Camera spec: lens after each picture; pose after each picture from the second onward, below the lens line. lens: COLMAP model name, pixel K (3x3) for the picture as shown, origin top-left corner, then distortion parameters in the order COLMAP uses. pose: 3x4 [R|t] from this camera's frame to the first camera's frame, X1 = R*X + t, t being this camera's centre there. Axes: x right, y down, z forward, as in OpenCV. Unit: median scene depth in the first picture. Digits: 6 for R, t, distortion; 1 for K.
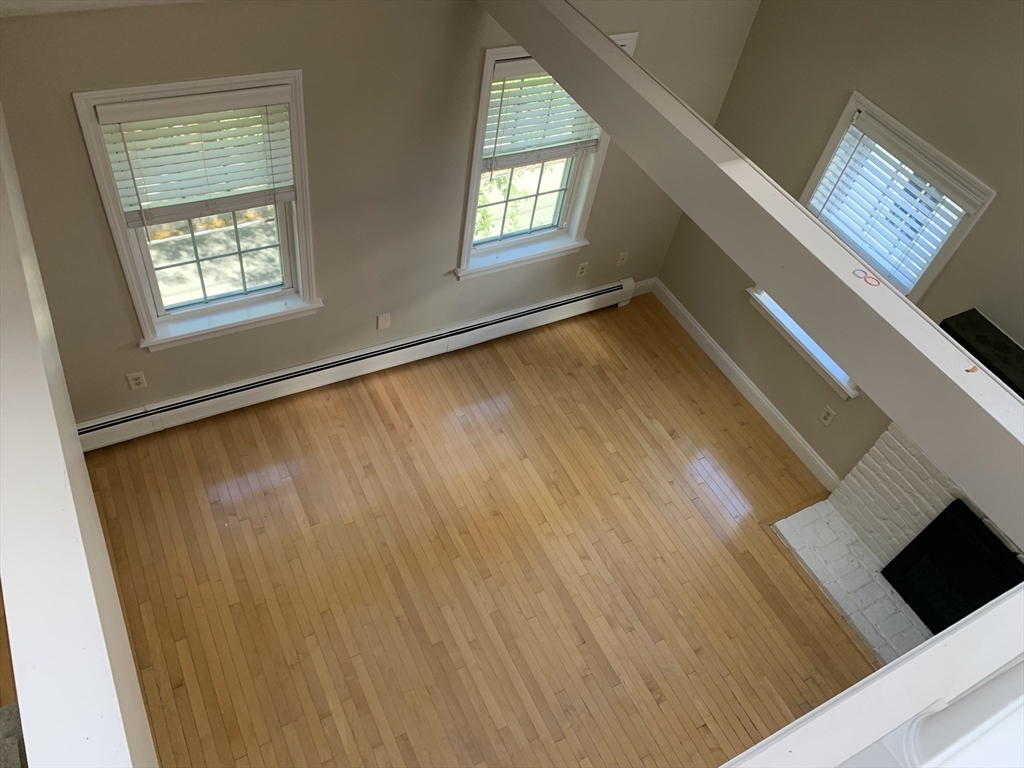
lens RADIAL K [[776.0, 0, 495.2], [0, 776.0, 383.3], [0, 0, 1]] dist [0.052767, -0.071444]
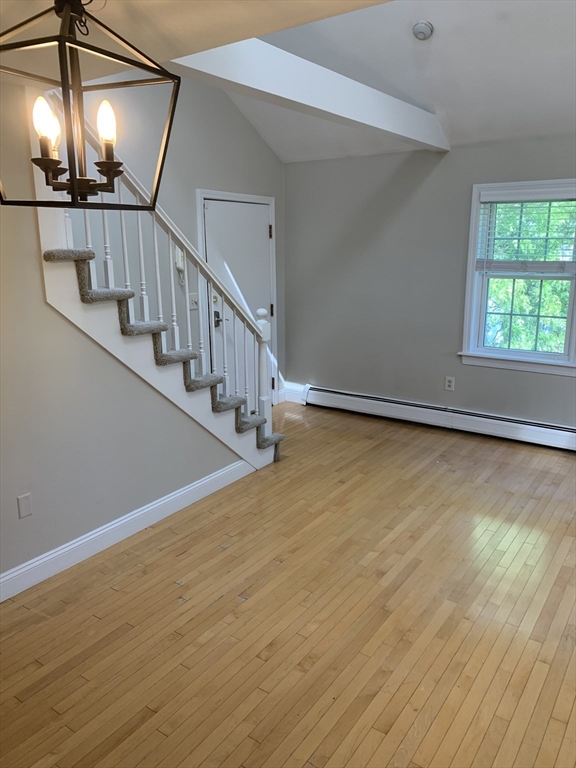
lens RADIAL K [[582.0, 0, 294.0], [0, 582.0, 380.4], [0, 0, 1]] dist [0.052767, -0.071444]
pose [[0.464555, 0.072293, -0.882589, 0.475364], [-0.618268, 0.740013, -0.264813, 0.525709], [0.633983, 0.668696, 0.388473, 0.323828]]
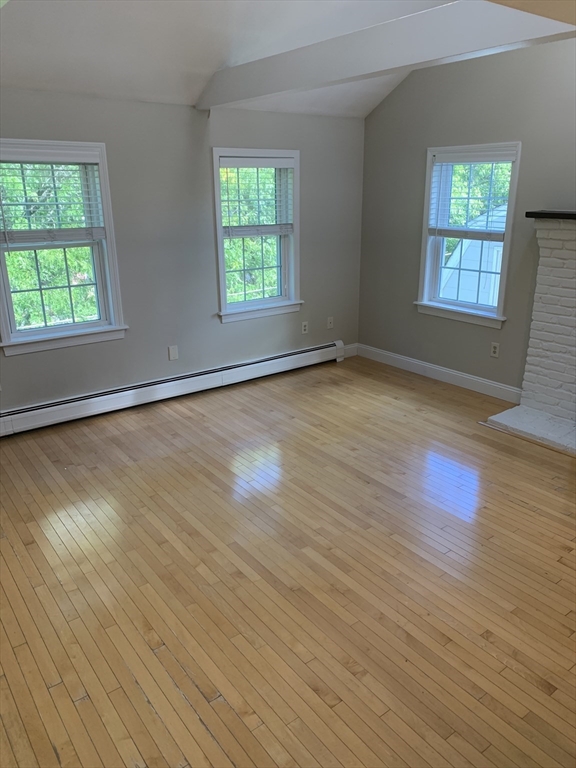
lens RADIAL K [[582.0, 0, 282.7], [0, 582.0, 377.4], [0, 0, 1]] dist [0.052767, -0.071444]
pose [[0.977015, -0.183666, 0.108205, -0.084009], [0.213164, 0.845661, -0.489304, 0.595804], [-0.001636, 0.501123, 0.865375, 0.127127]]
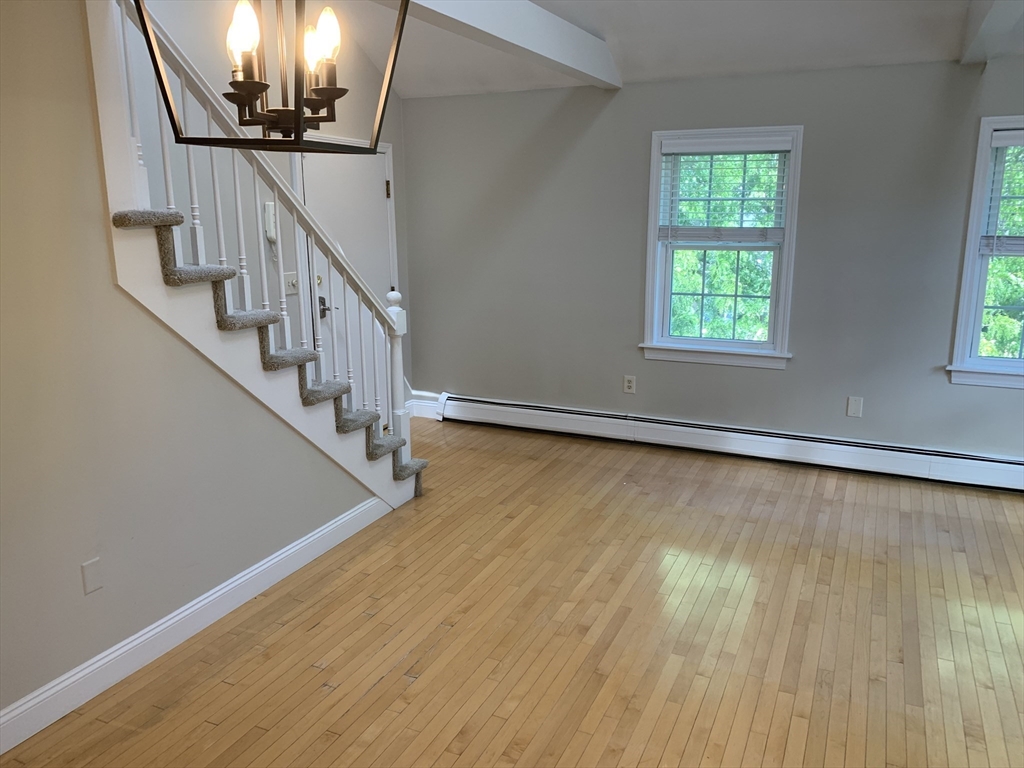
lens RADIAL K [[776.0, 0, 512.2], [0, 776.0, 383.5], [0, 0, 1]] dist [0.052767, -0.071444]
pose [[0.605168, 0.044615, -0.794847, 0.445123], [-0.538057, 0.758787, -0.367066, 0.577741], [0.586743, 0.649809, 0.483199, 0.278272]]
